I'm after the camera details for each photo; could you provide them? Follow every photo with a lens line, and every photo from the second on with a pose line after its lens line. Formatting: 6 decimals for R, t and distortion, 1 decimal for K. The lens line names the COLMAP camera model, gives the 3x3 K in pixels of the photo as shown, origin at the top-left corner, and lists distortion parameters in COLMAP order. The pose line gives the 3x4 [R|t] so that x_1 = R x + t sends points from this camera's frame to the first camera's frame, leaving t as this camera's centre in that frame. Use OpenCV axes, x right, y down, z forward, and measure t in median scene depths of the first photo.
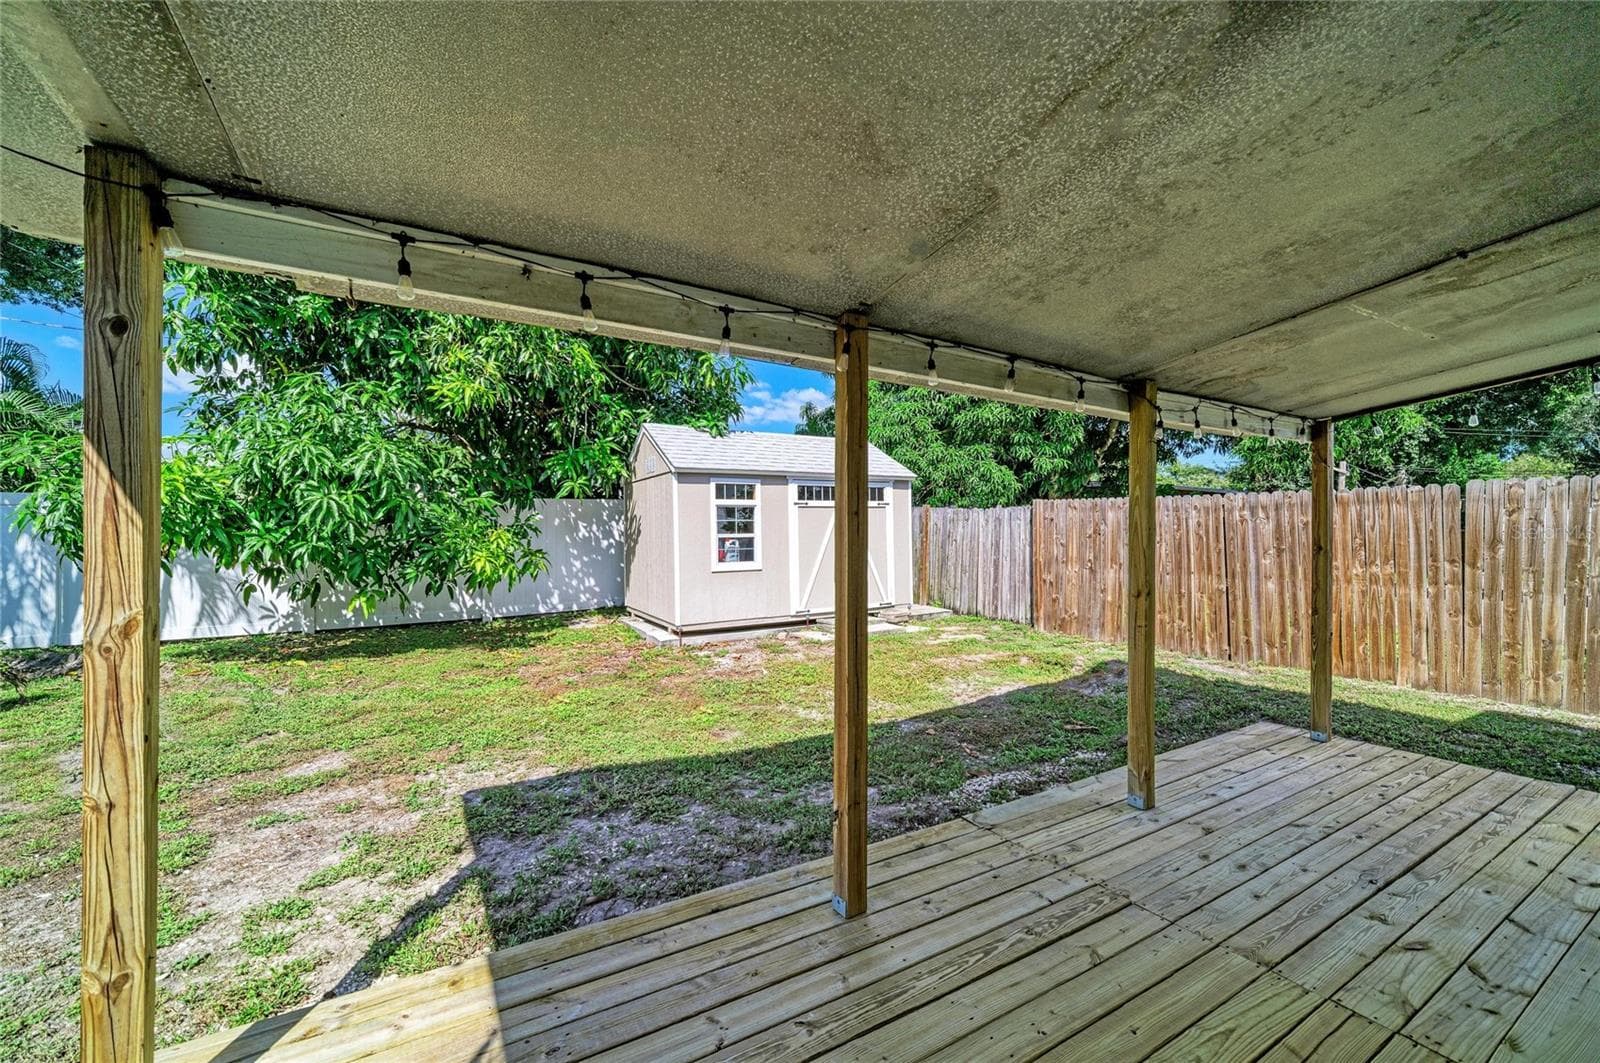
lens RADIAL K [[675.3, 0, 804.5], [0, 675.3, 527.4], [0, 0, 1]] dist [-0.013490, 0.000788]
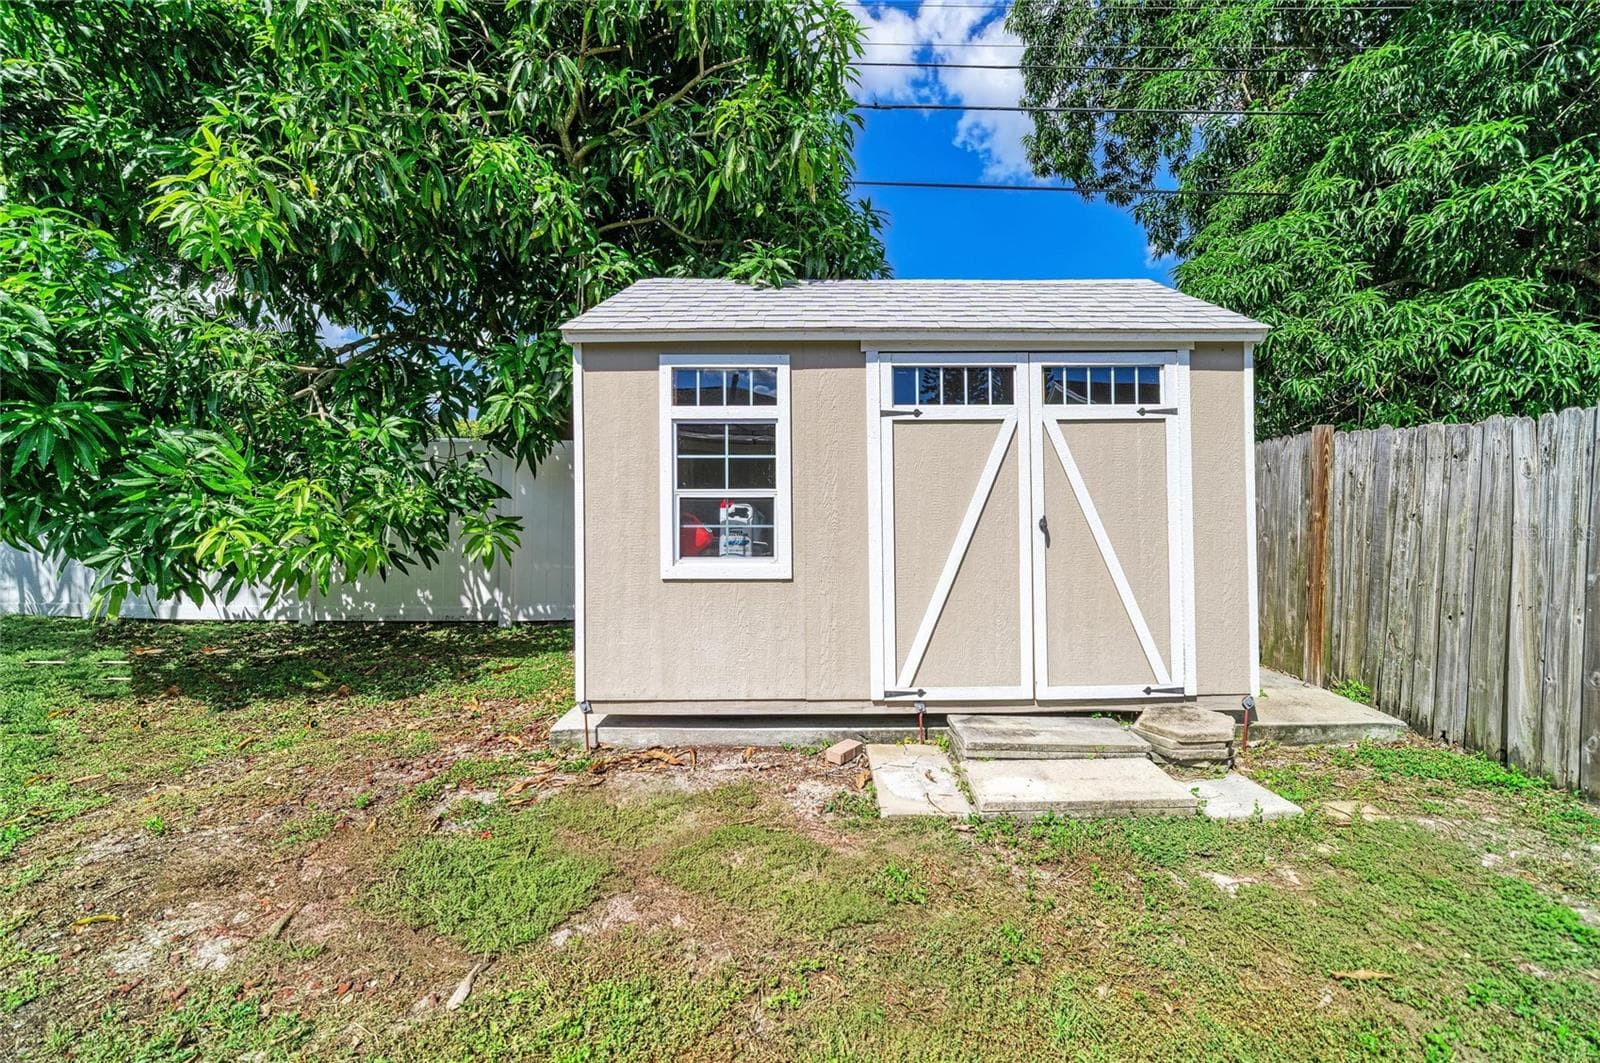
lens RADIAL K [[636.0, 0, 867.6], [0, 636.0, 495.2], [0, 0, 1]] dist [-0.003623, 0.000238]
pose [[0.879295, 0.001906, -0.476273, 0.156885], [-0.006704, 0.999942, -0.008375, 0.015314], [0.476230, 0.010557, 0.879258, 0.695805]]
